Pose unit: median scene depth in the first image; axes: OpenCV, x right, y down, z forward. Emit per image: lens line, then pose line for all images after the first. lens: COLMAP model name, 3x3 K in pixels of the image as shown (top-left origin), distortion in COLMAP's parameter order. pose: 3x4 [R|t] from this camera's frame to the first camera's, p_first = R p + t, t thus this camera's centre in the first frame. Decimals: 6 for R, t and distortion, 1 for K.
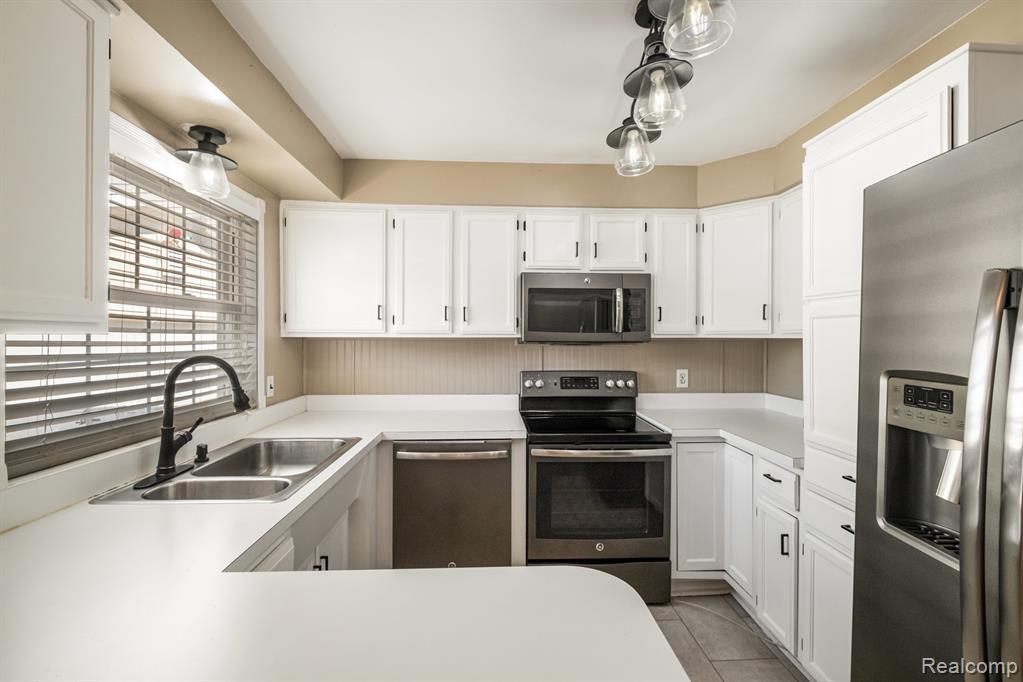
lens RADIAL K [[449.1, 0, 511.5], [0, 449.1, 341.0], [0, 0, 1]] dist [0.001524, -0.000005]
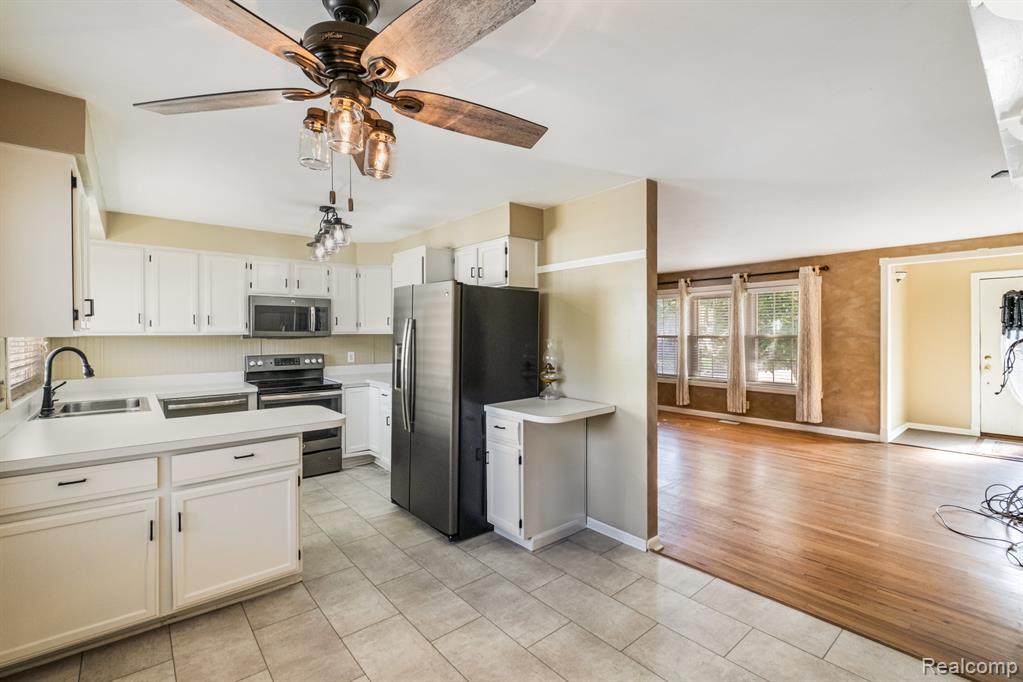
lens RADIAL K [[452.3, 0, 517.4], [0, 452.3, 331.5], [0, 0, 1]] dist [-0.000885, -0.000338]
pose [[0.788356, -0.004383, 0.615204, -0.222399], [0.009603, 0.999940, -0.005182, -0.001154], [-0.615145, 0.009994, 0.788351, -0.906239]]
